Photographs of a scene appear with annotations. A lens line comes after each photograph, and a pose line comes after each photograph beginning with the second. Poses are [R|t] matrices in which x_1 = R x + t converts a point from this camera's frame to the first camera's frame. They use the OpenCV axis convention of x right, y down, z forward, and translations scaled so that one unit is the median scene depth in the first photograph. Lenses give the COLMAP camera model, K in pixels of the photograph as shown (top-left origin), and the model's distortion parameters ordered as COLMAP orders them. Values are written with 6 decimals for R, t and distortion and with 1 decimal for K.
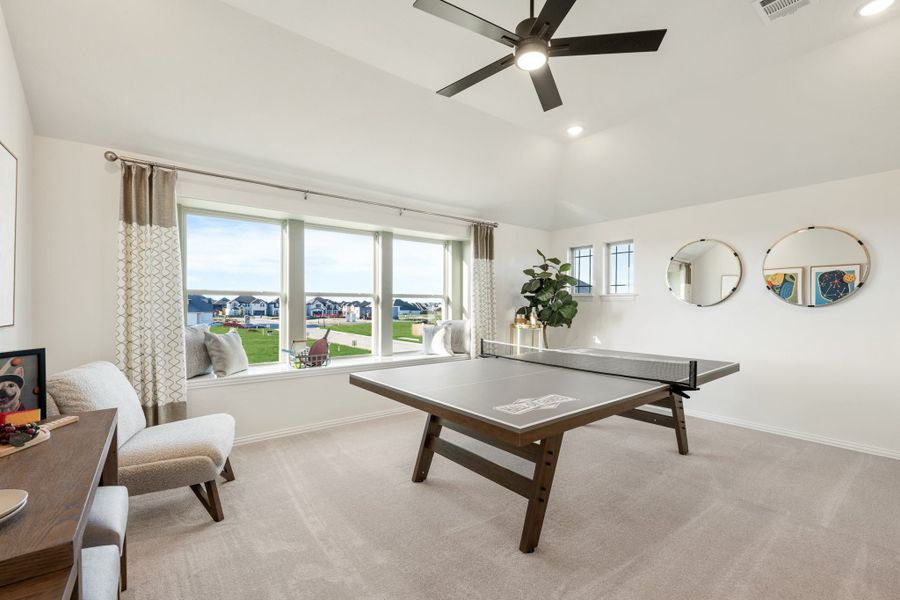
lens RADIAL K [[375.1, 0, 447.3], [0, 375.1, 307.8], [0, 0, 1]] dist [-0.000157, -0.000135]
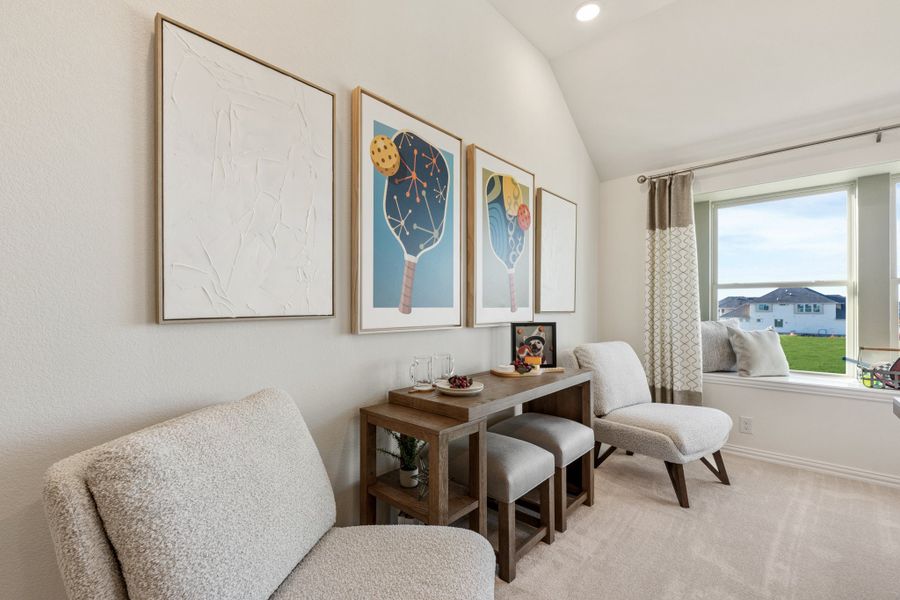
lens RADIAL K [[382.4, 0, 444.9], [0, 382.4, 305.2], [0, 0, 1]] dist [-0.000860, -0.000040]
pose [[0.185991, -0.010404, -0.982496, 0.208264], [-0.005414, 0.999918, -0.011613, 0.028814], [0.982536, 0.007479, 0.185920, 0.124243]]
